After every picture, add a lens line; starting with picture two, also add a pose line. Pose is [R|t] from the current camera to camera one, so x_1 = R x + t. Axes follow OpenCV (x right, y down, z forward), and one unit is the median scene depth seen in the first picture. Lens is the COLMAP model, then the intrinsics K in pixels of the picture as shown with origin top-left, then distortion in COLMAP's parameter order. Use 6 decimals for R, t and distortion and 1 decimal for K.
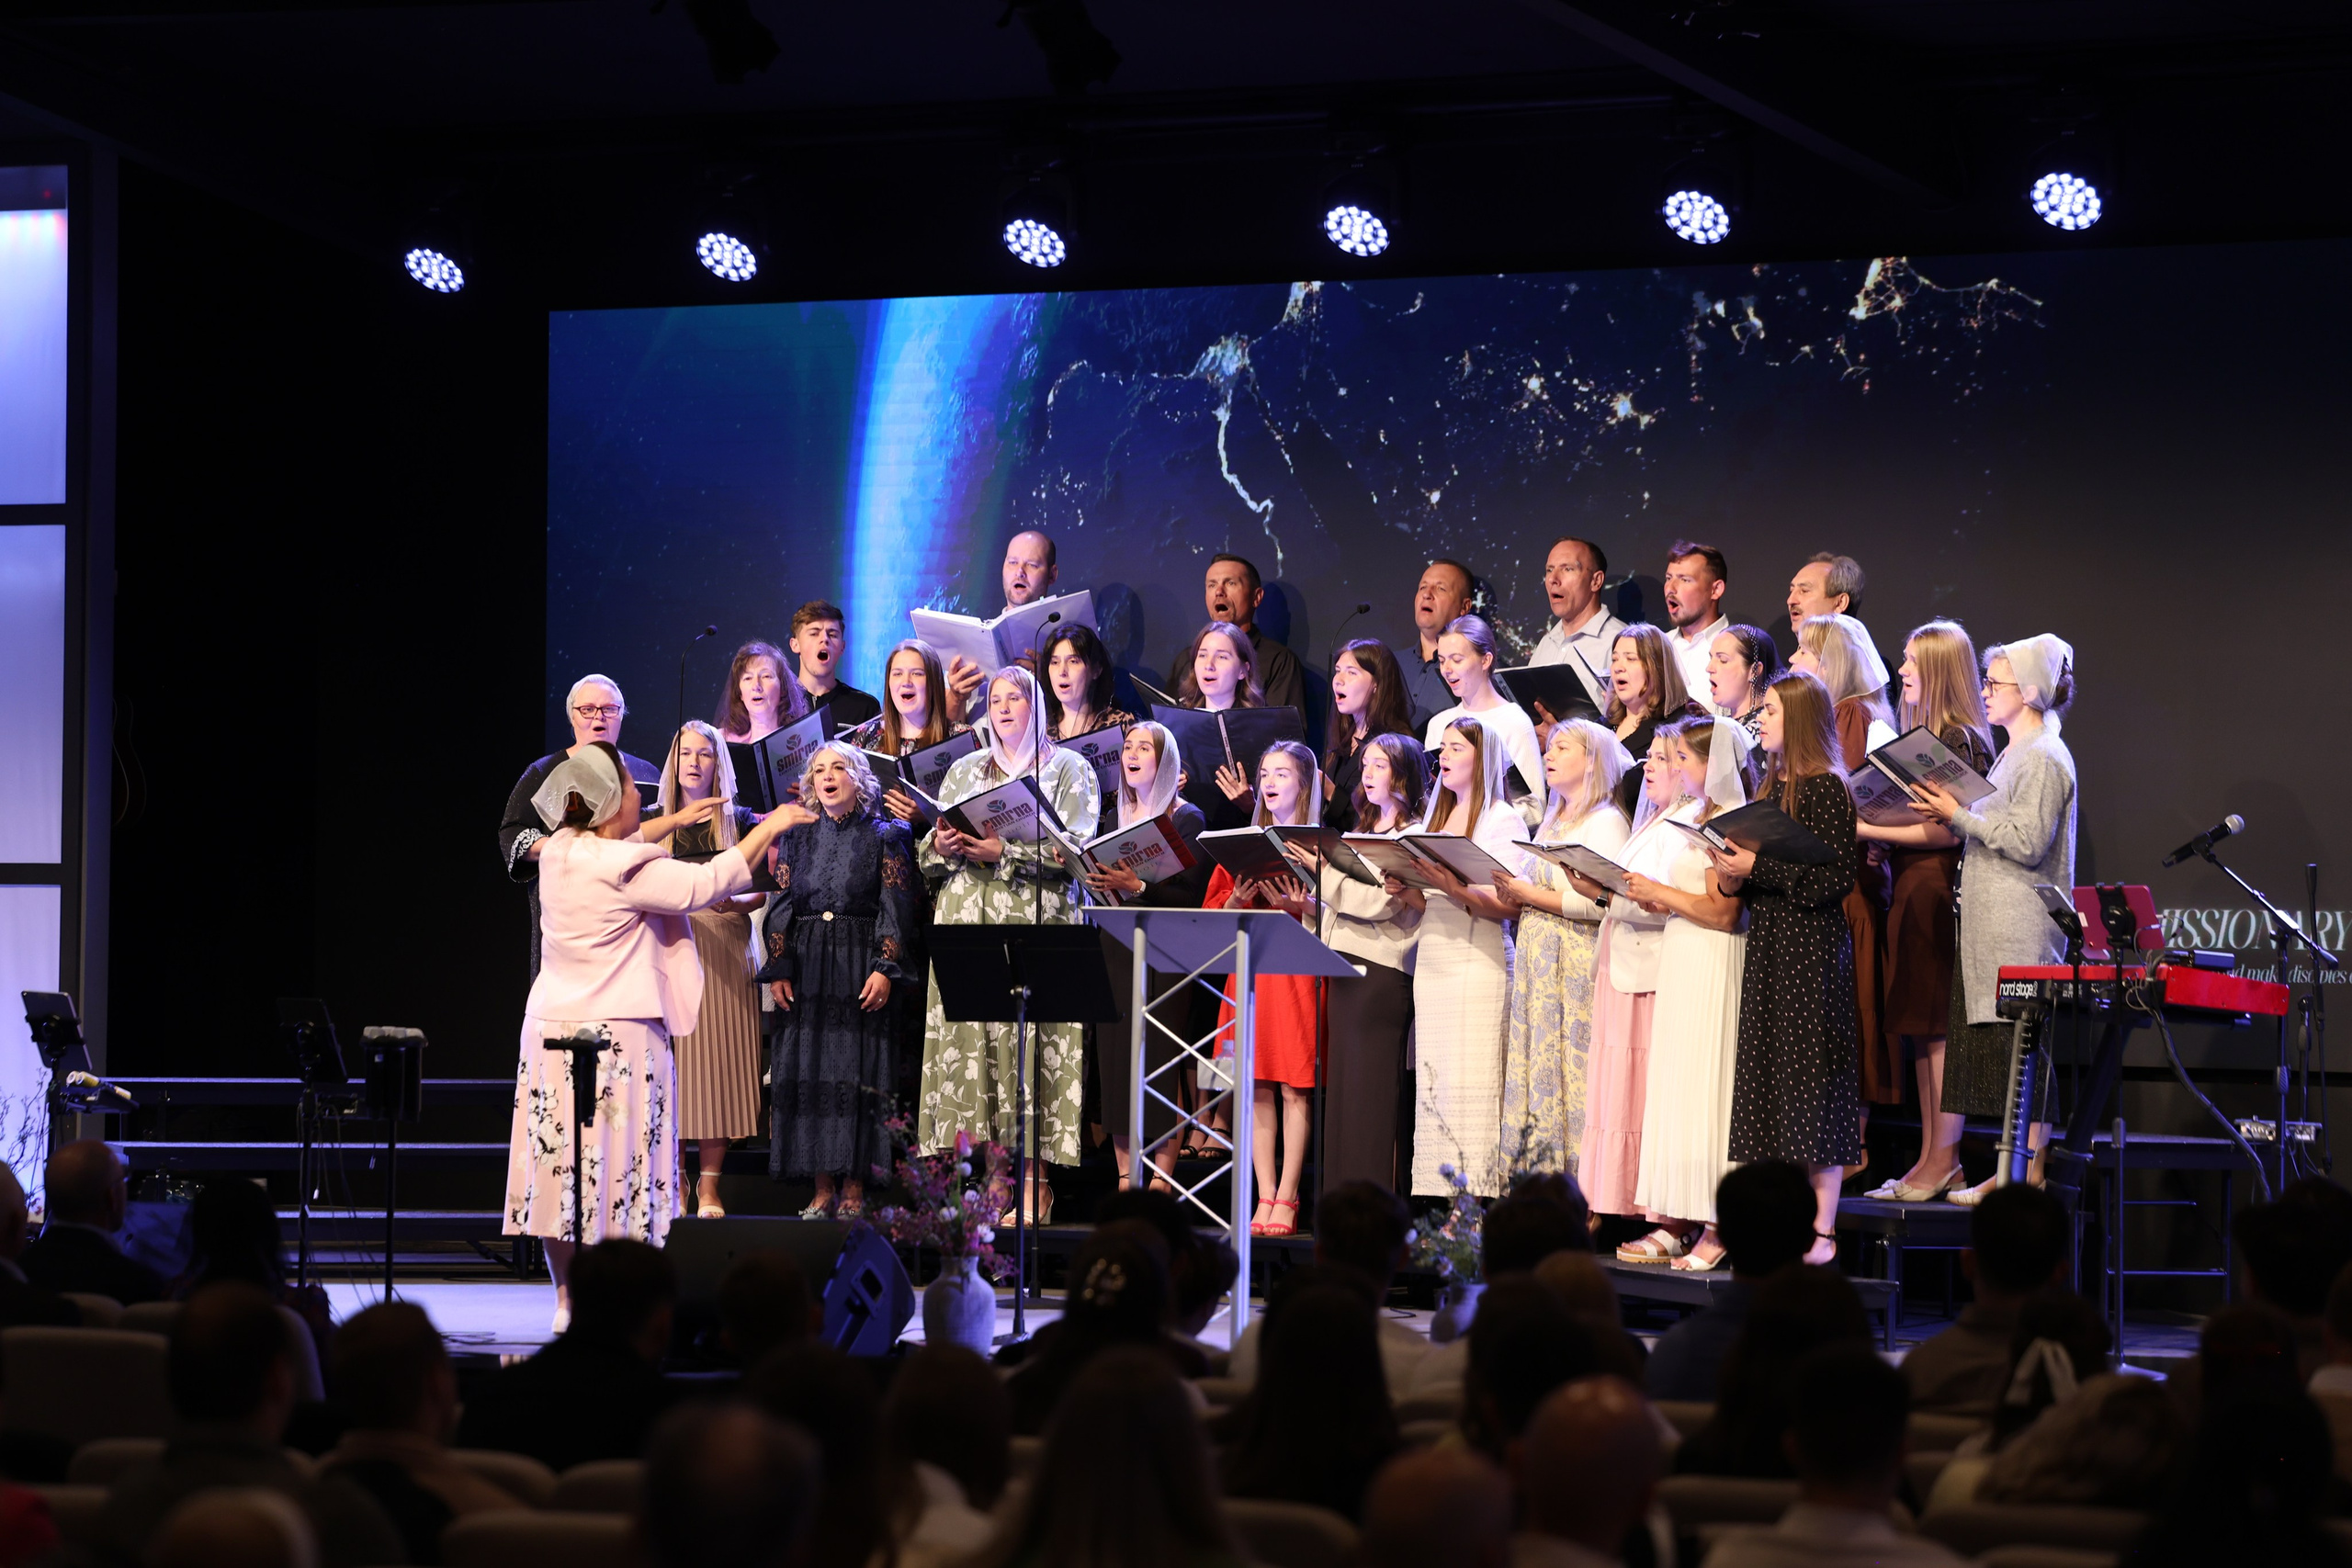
lens RADIAL K [[8151.4, 0, 1224.5], [0, 8151.4, 720.4], [0, 0, 1]] dist [0.227977, 0.000000]
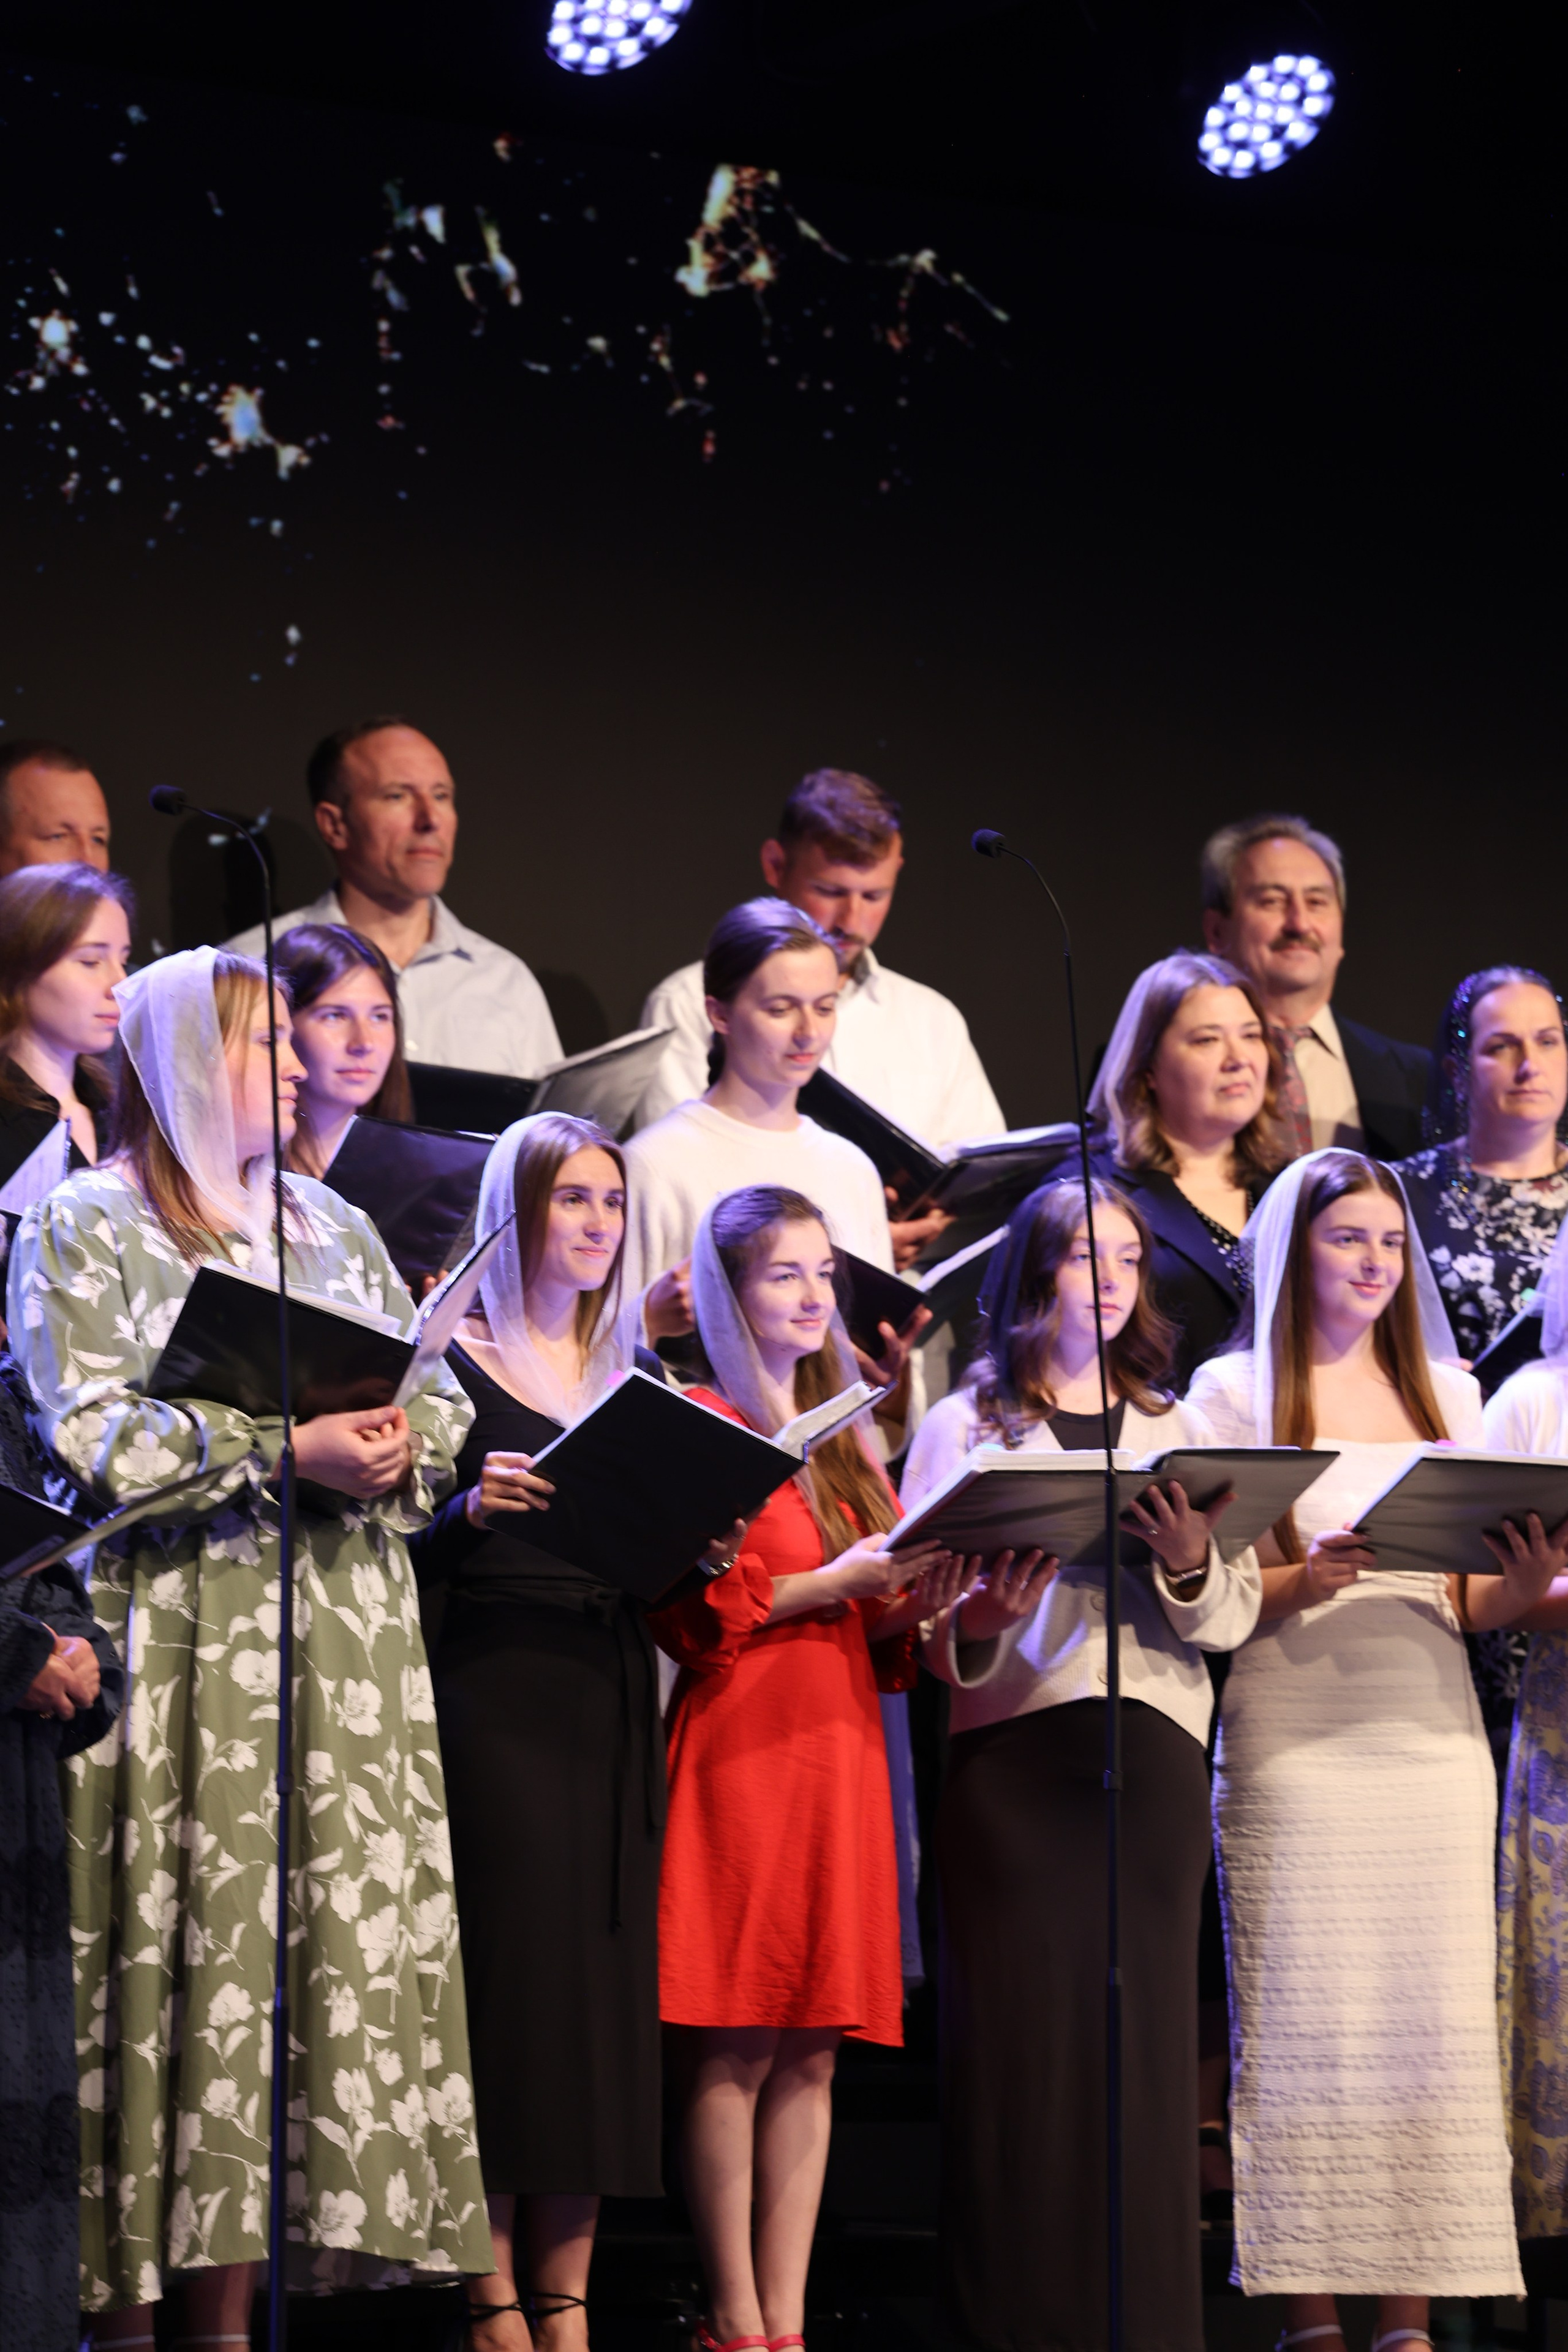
lens RADIAL K [[9900.0, 0, 774.4], [0, 9900.0, 1156.3], [0, 0, 1]] dist [1.132842, 0.000000]
pose [[0.251985, 0.040449, 0.966885, -0.449820], [-0.023397, 0.999089, -0.035698, 0.018080], [-0.967448, -0.013627, 0.252702, 0.847110]]
